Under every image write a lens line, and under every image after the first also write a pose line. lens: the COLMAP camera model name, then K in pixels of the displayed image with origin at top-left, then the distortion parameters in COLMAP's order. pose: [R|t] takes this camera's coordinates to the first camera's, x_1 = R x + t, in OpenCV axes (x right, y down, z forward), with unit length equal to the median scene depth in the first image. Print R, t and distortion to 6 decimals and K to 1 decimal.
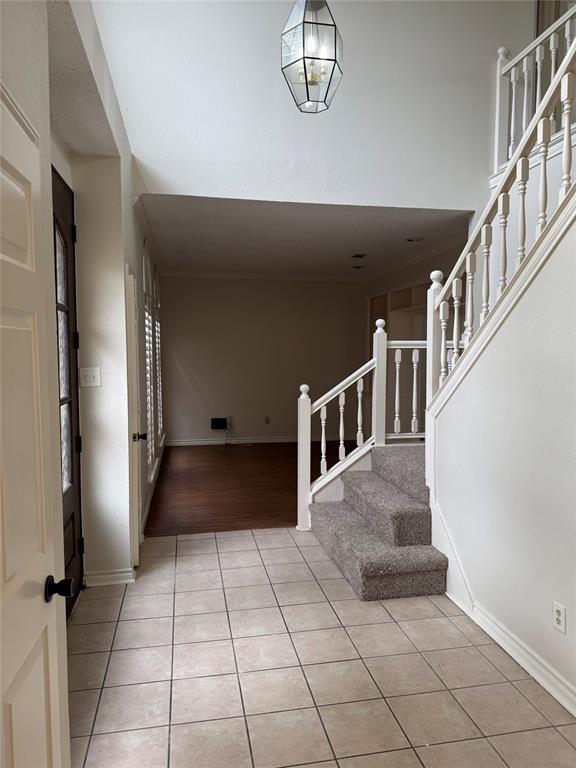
lens RADIAL K [[531.8, 0, 288.0], [0, 531.8, 384.0], [0, 0, 1]] dist [0.045810, -0.054239]
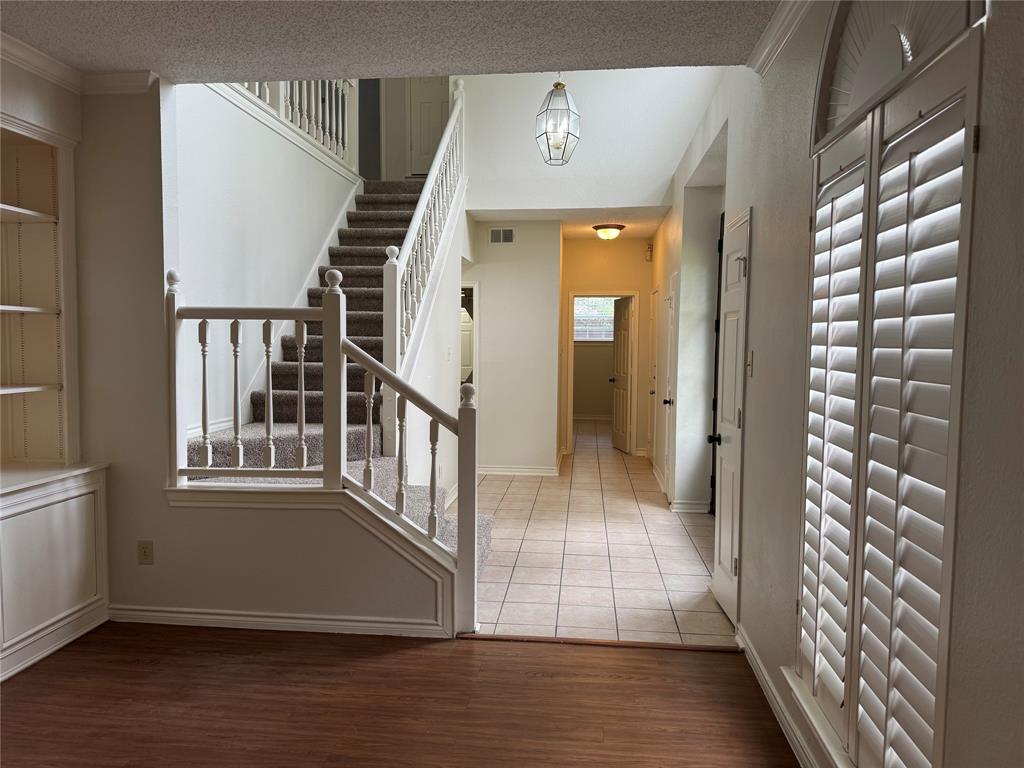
lens RADIAL K [[710.7, 0, 510.0], [0, 710.7, 389.5], [0, 0, 1]] dist [0.032153, -0.039263]
pose [[-0.956731, -0.030879, 0.289332, -0.283496], [0.005994, 0.992051, 0.125694, -0.104634], [-0.290913, 0.121990, -0.948940, 2.054785]]
